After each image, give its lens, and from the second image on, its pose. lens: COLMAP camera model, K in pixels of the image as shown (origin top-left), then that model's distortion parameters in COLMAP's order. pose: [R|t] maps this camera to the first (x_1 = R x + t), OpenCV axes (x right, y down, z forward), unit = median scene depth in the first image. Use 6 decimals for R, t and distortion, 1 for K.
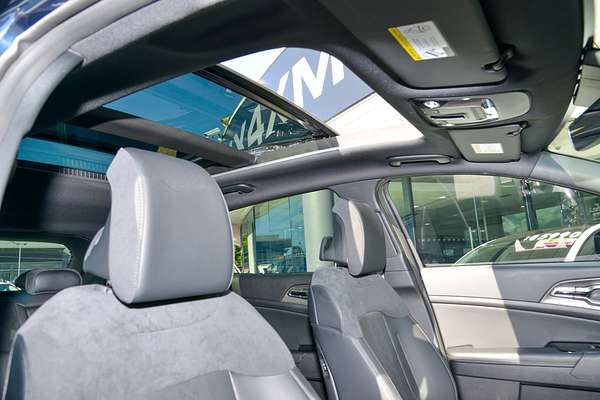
lens RADIAL K [[447.1, 0, 300.0], [0, 447.1, 207.4], [0, 0, 1]] dist [-0.080555, 0.060502]
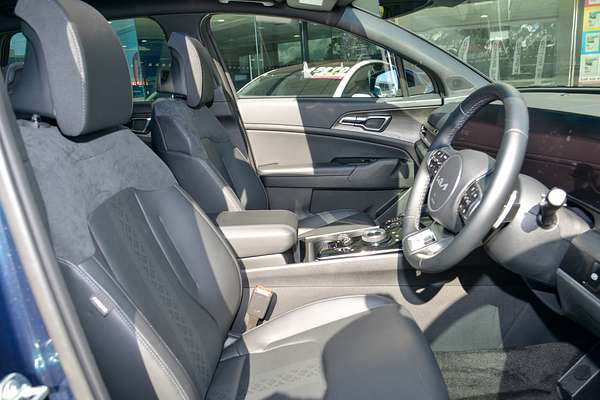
lens RADIAL K [[447.1, 0, 300.0], [0, 447.1, 207.4], [0, 0, 1]] dist [-0.080555, 0.060502]
pose [[0.886027, -0.096418, 0.453498, -0.153479], [-0.080583, 0.931224, 0.355427, -0.027322], [-0.456577, -0.351462, 0.817320, -0.117494]]
